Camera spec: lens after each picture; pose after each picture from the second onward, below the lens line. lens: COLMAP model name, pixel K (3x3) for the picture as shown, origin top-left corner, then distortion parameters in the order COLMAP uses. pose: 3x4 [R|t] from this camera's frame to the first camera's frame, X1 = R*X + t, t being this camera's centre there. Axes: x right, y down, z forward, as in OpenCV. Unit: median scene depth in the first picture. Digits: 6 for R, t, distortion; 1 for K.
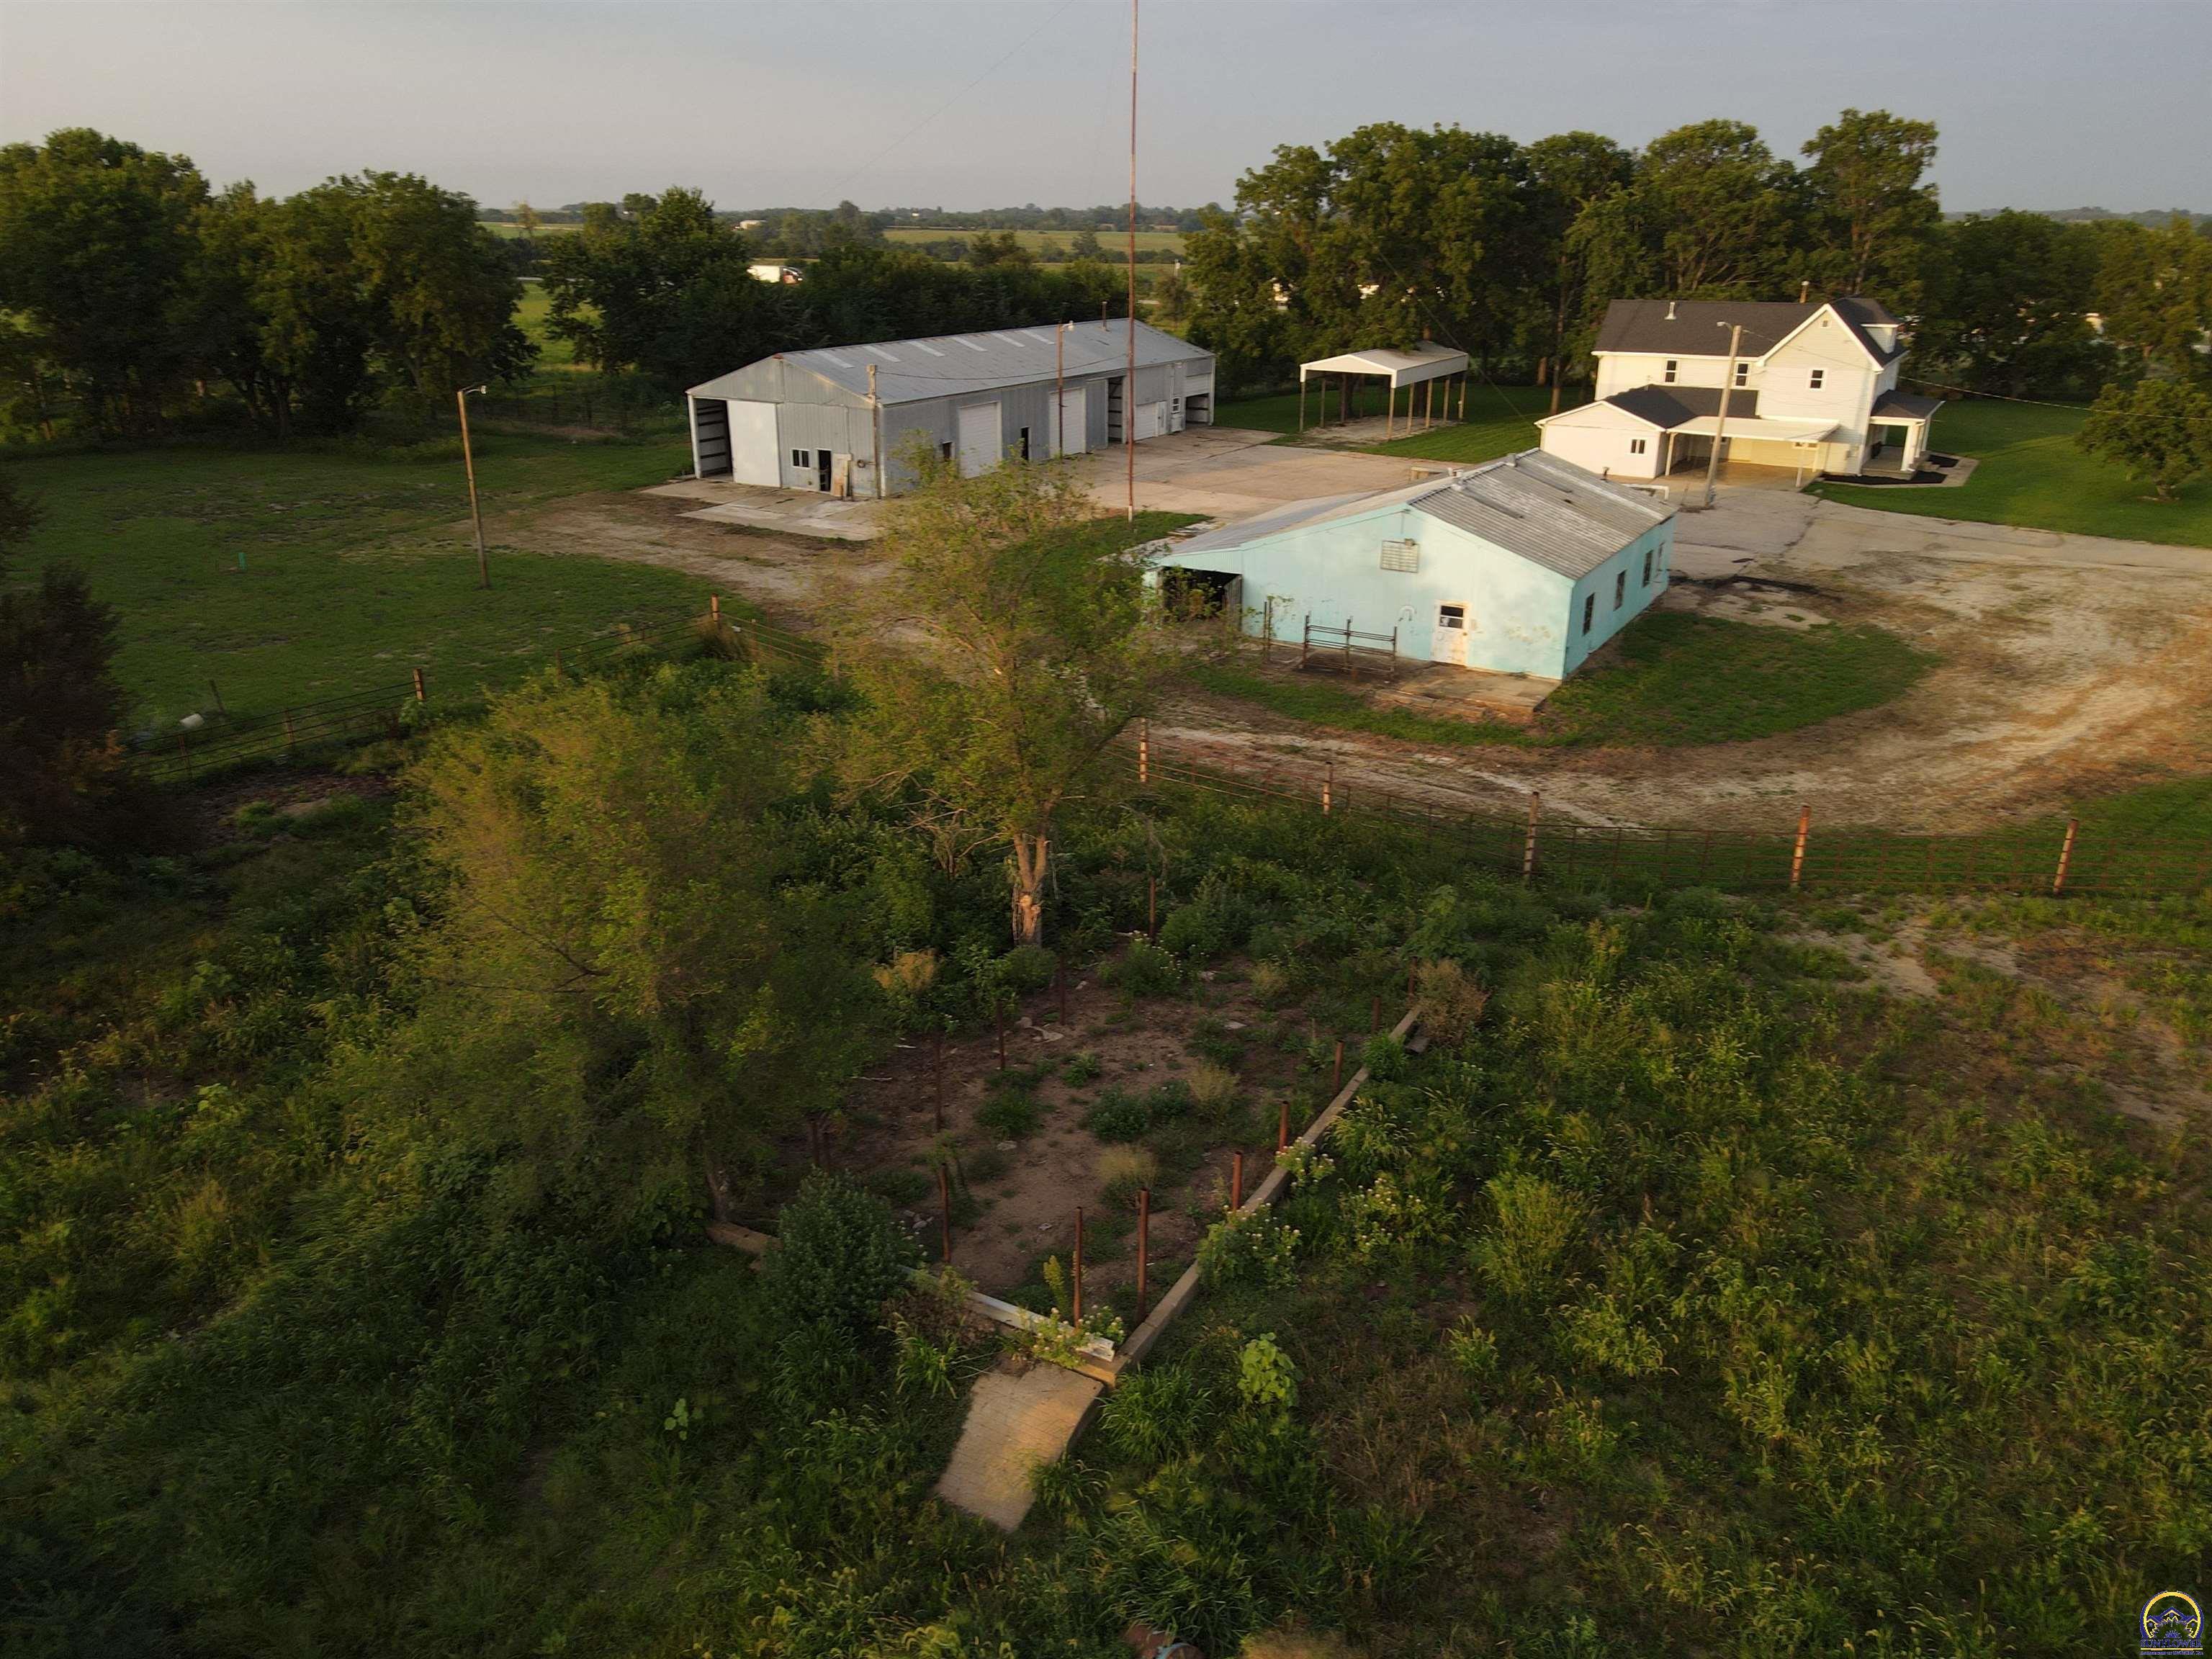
lens RADIAL K [[1631.9, 0, 1096.8], [0, 1631.9, 828.2], [0, 0, 1]] dist [0.001722, 0.024784]
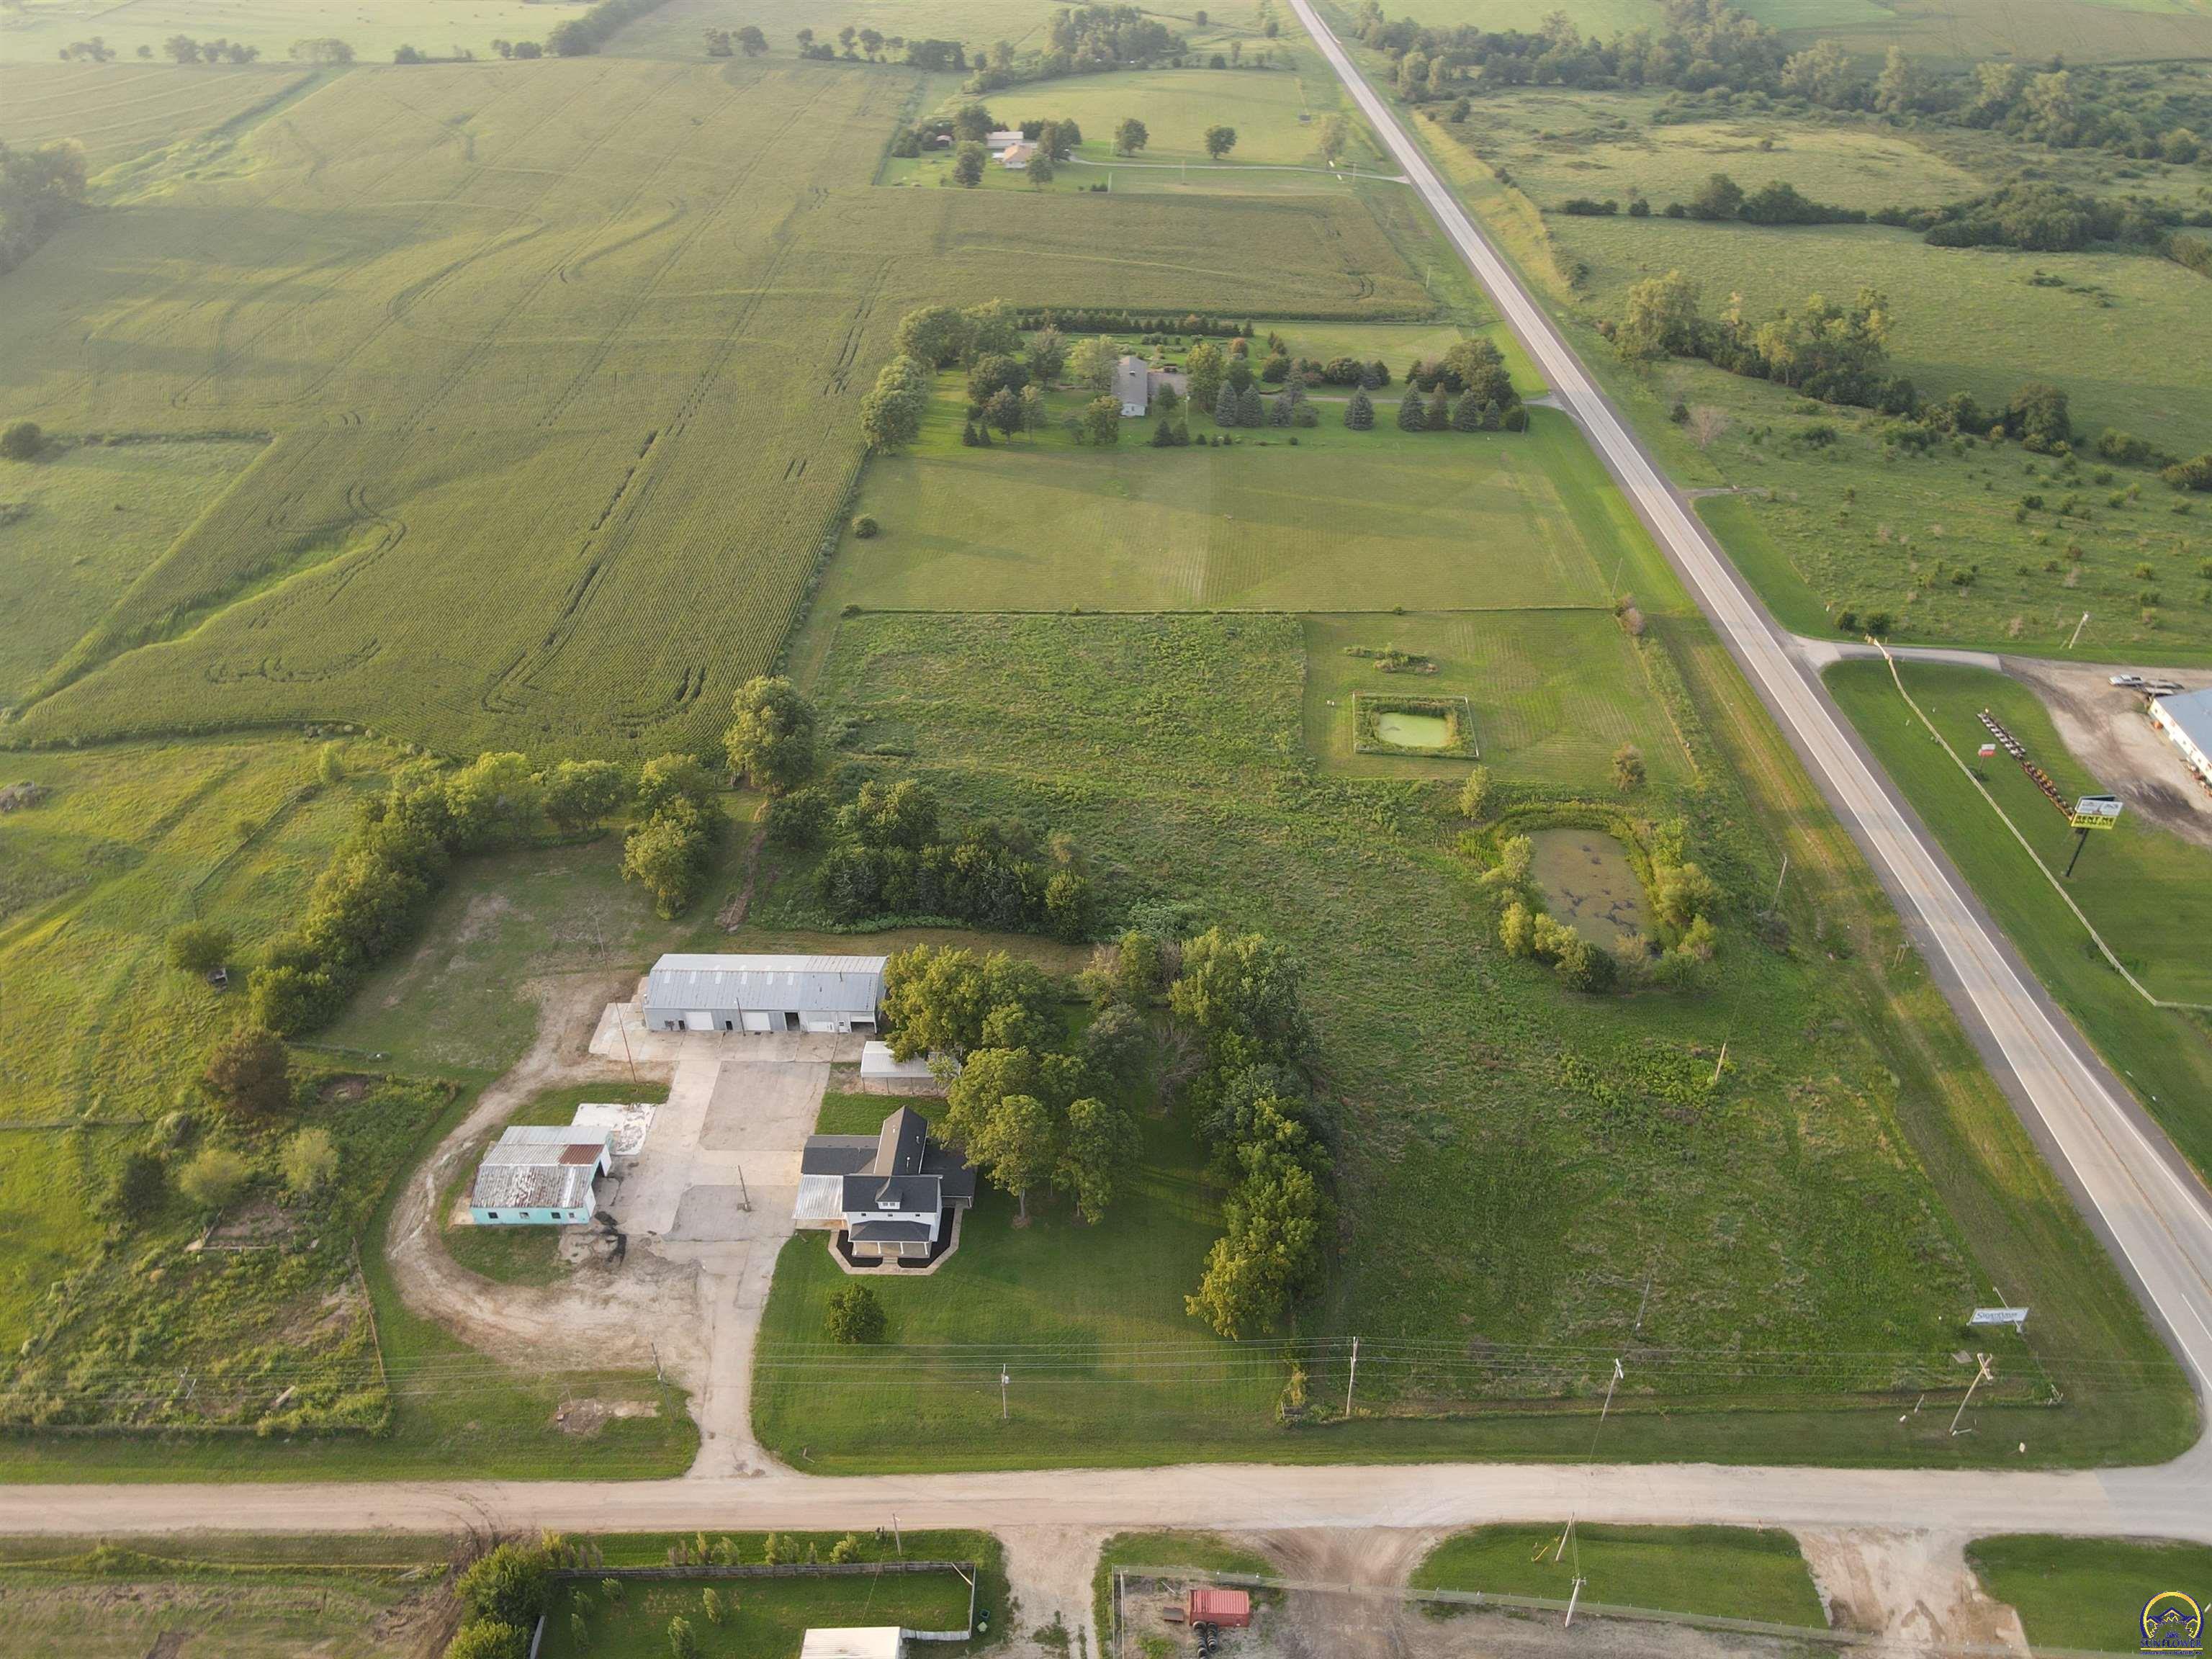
lens RADIAL K [[1631.9, 0, 1117.5], [0, 1631.9, 833.3], [0, 0, 1]] dist [0.001722, 0.024784]
pose [[0.490998, 0.503862, -0.710665, 3.822351], [-0.300780, 0.863652, 0.404521, -3.370165], [0.817589, 0.015135, 0.575603, -0.085909]]
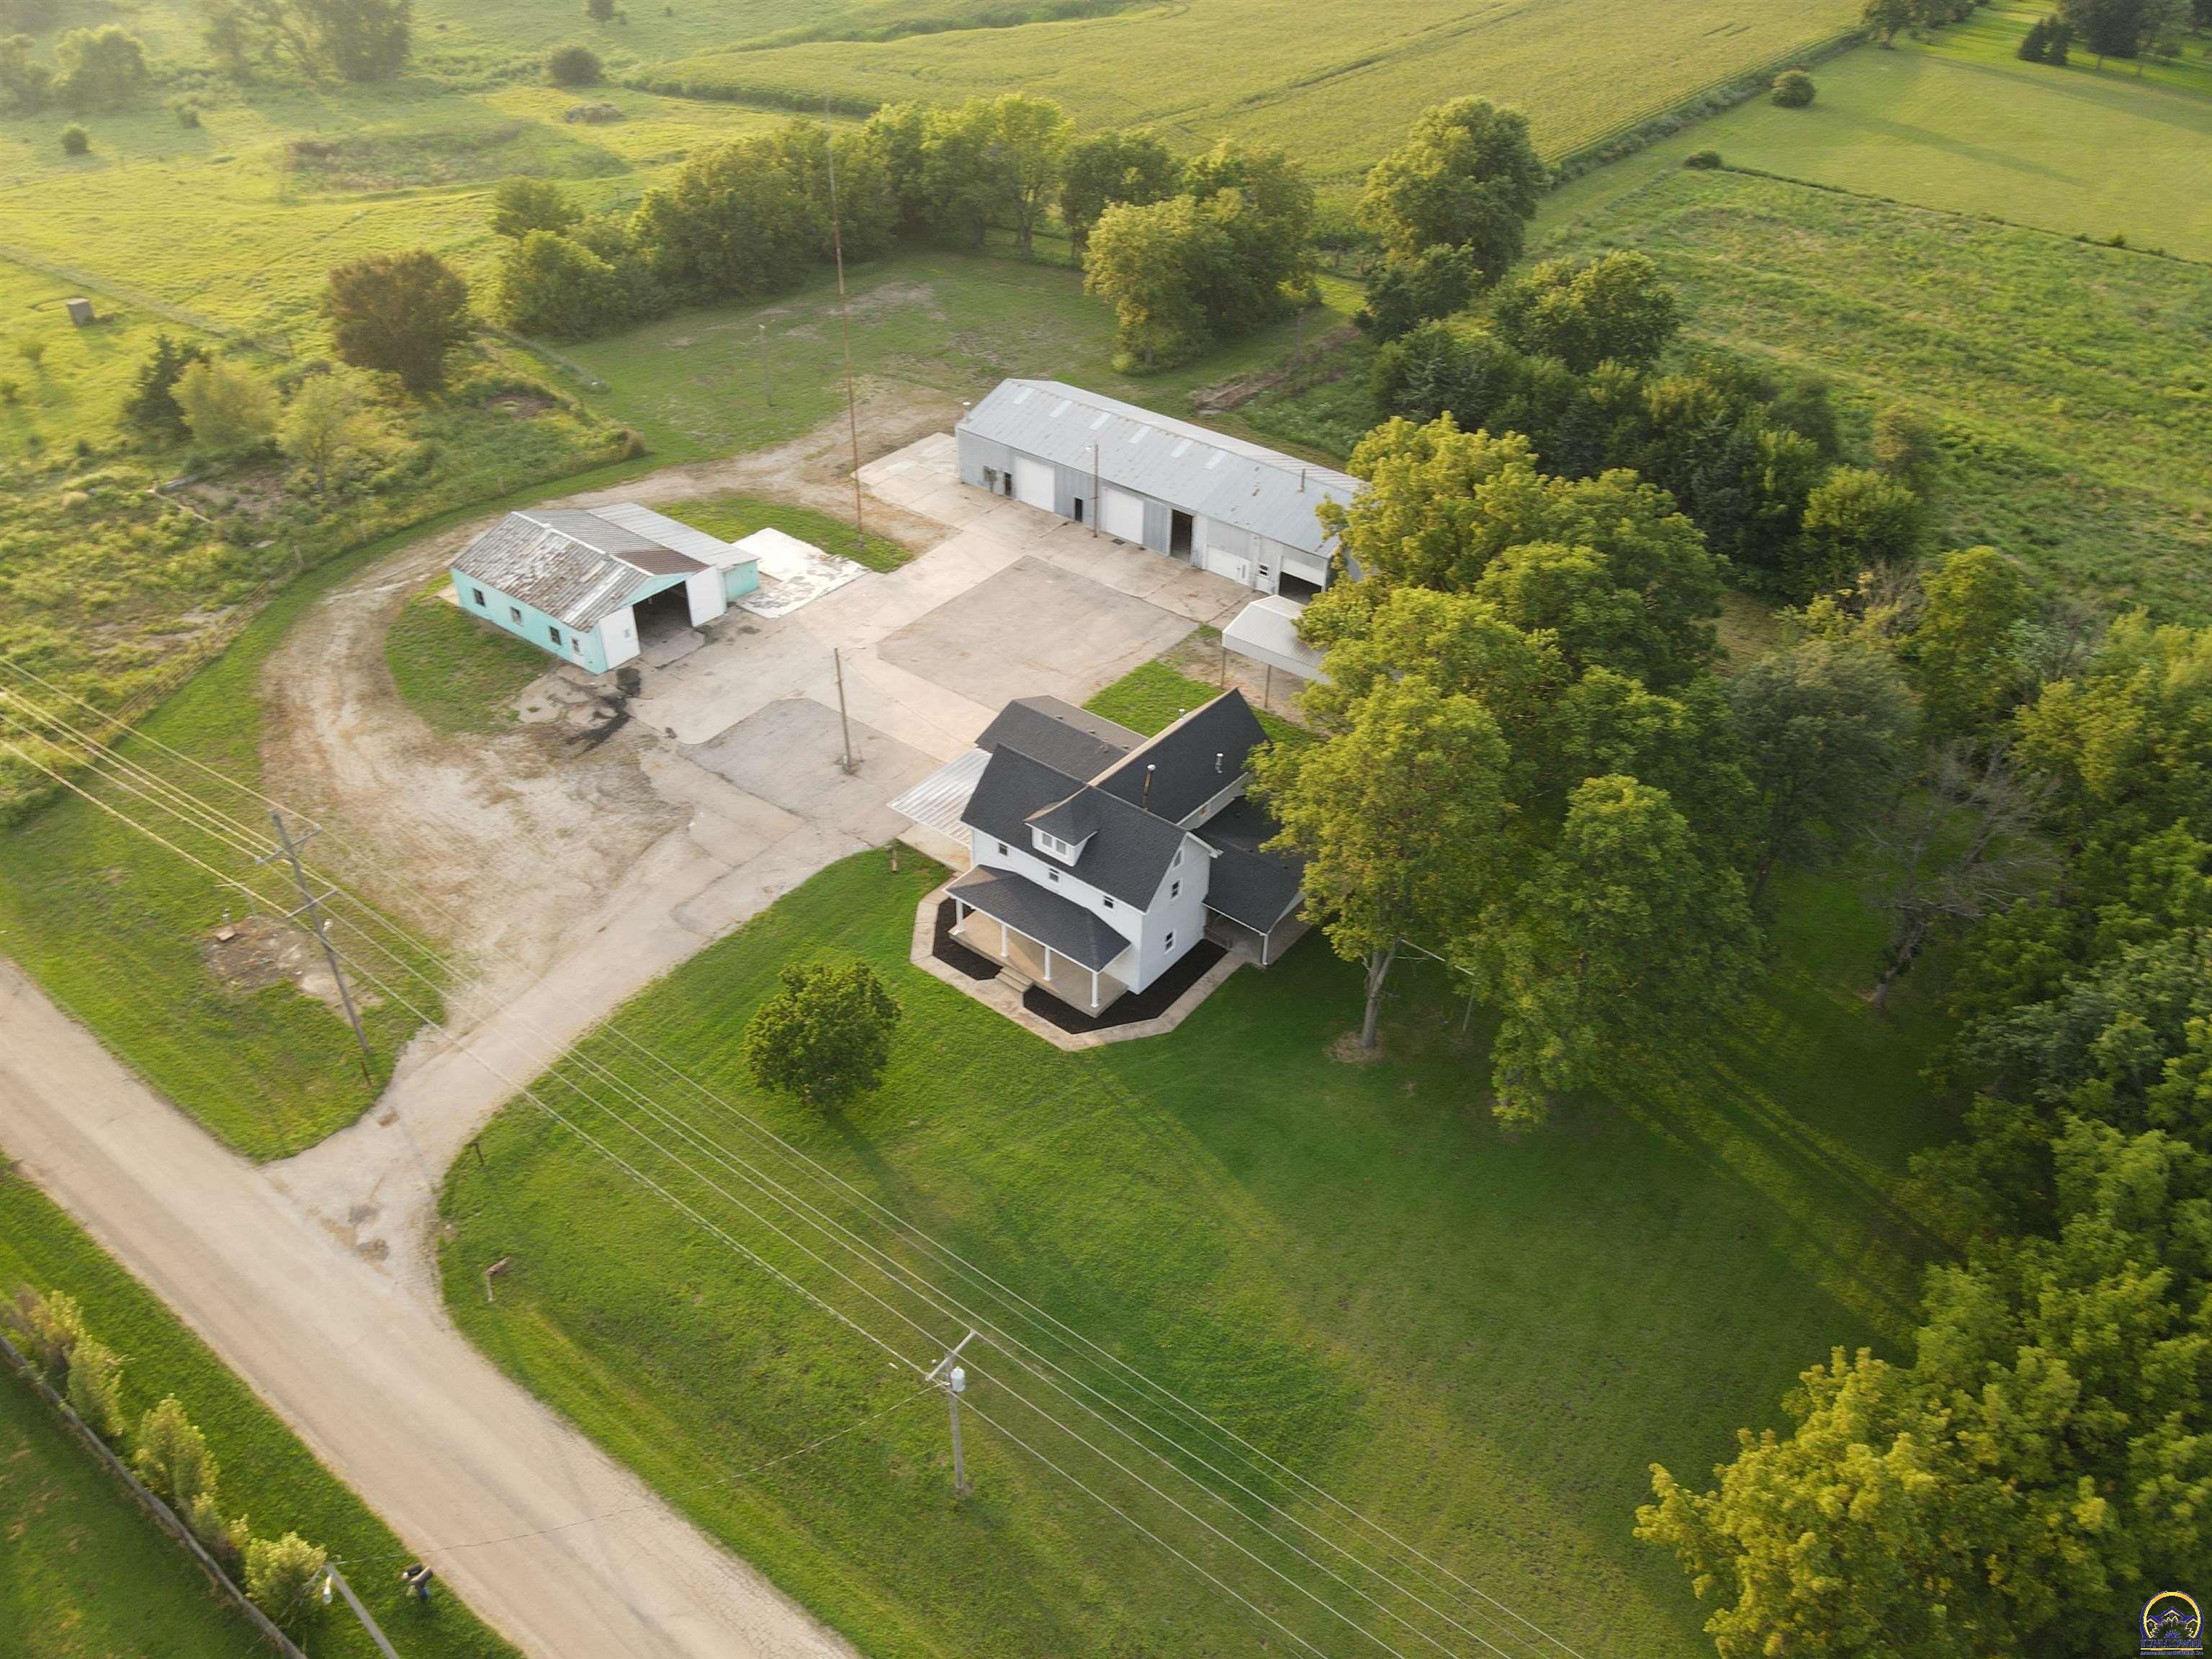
lens RADIAL K [[1631.9, 0, 1115.6], [0, 1631.9, 825.7], [0, 0, 1]] dist [0.001722, 0.024784]
pose [[-0.120980, 0.592036, -0.796779, 2.281562], [-0.370842, 0.717601, 0.589512, -1.628628], [0.920782, 0.366798, 0.132736, 1.755034]]
